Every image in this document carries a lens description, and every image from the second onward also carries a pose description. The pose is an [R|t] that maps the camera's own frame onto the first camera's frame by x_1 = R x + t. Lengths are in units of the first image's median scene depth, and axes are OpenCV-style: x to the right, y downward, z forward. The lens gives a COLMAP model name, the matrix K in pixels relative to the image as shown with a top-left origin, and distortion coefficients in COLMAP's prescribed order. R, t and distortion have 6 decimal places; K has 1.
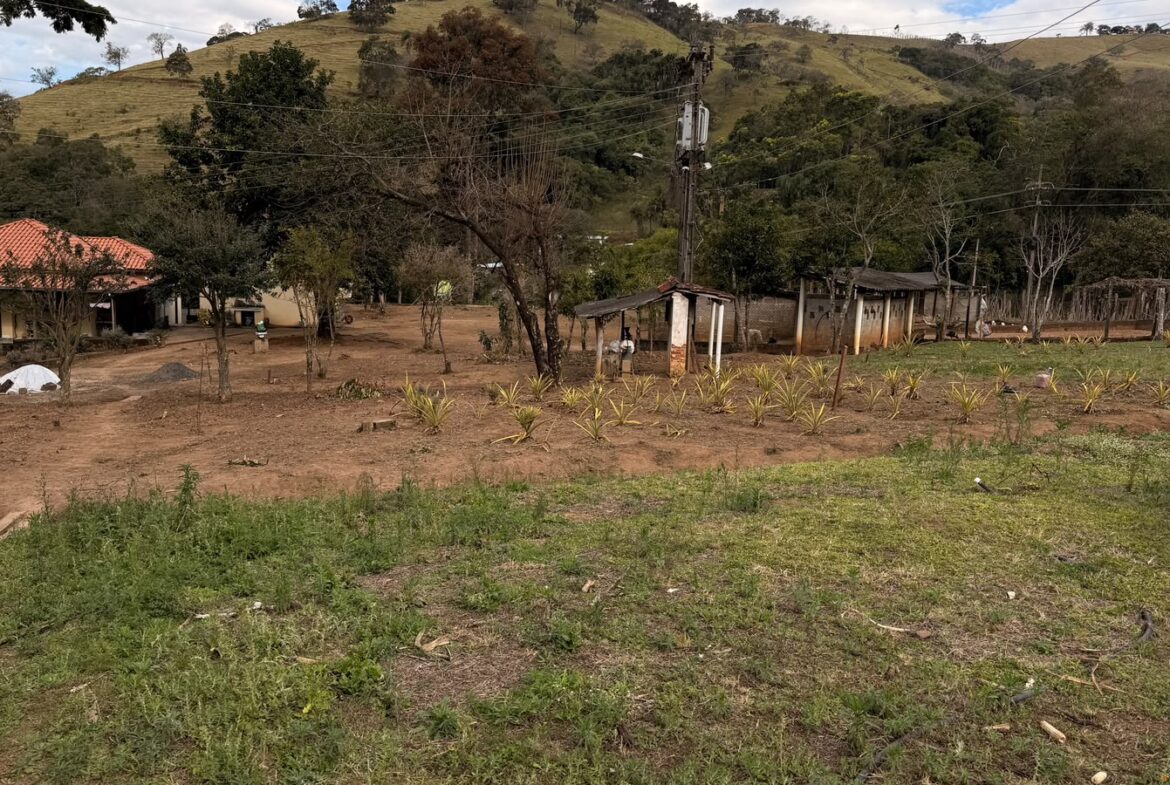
lens RADIAL K [[1024.8, 0, 585.0], [0, 1024.8, 392.5], [0, 0, 1]] dist [0.100324, -0.139540]
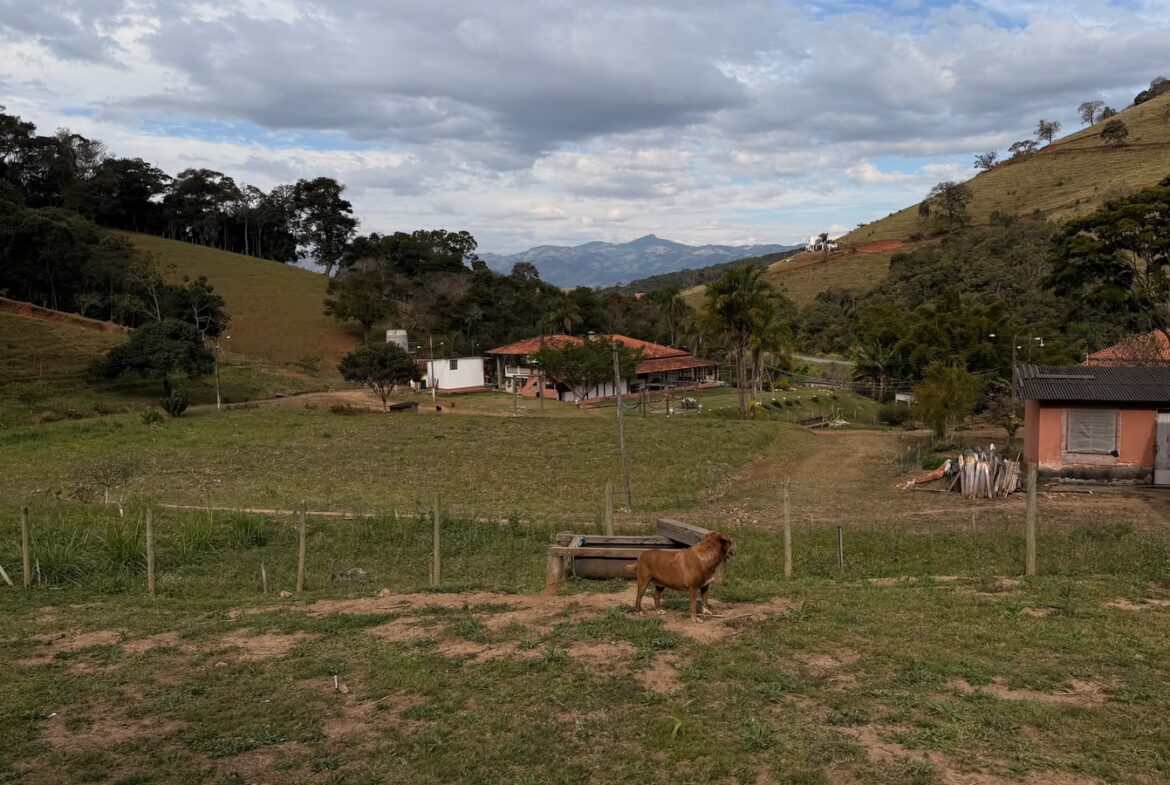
lens RADIAL K [[1009.3, 0, 576.6], [0, 1009.3, 405.1], [0, 0, 1]] dist [0.100663, -0.122481]
pose [[0.686919, 0.033383, -0.725967, 0.001281], [-0.058782, 0.998224, -0.009717, 0.003478], [0.724353, 0.049349, 0.687661, -0.115622]]
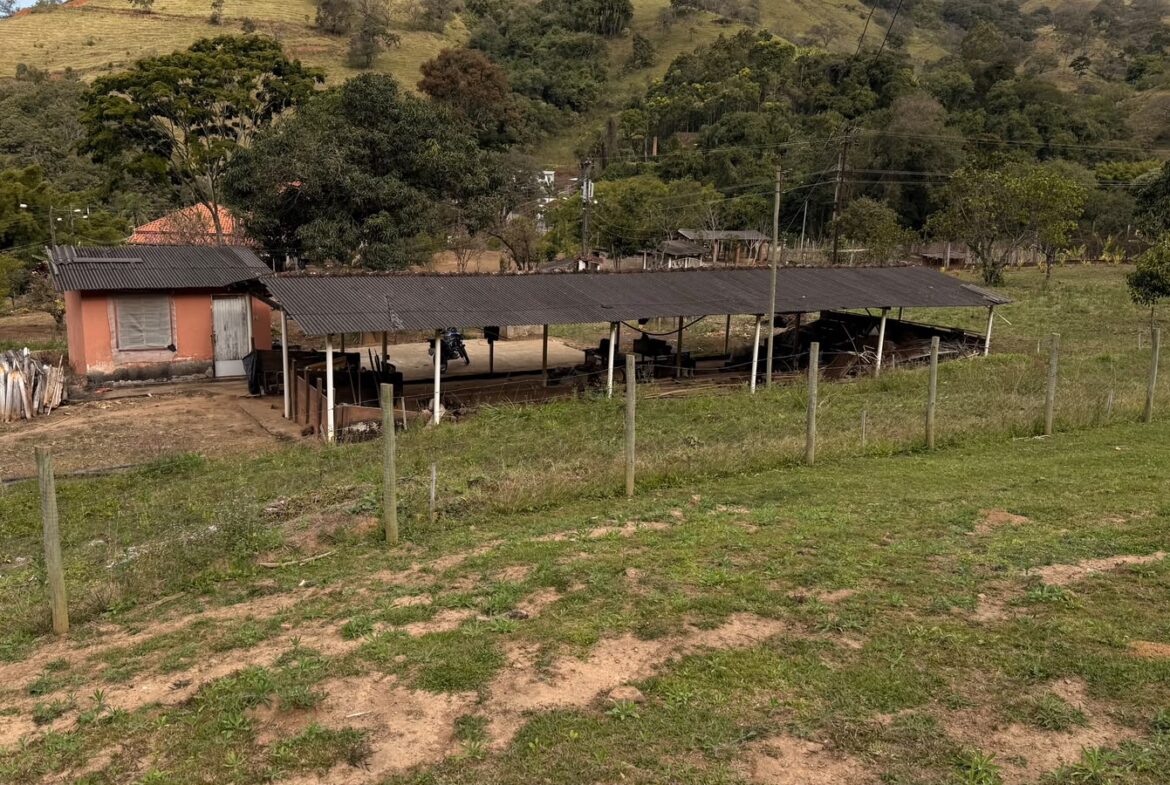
lens RADIAL K [[1024.8, 0, 585.0], [0, 1024.8, 392.5], [0, 0, 1]] dist [0.100324, -0.139540]
pose [[0.998745, -0.007584, 0.049505, -0.001701], [0.003812, 0.997112, 0.075846, 0.002295], [-0.049938, -0.075562, 0.995890, -0.106886]]
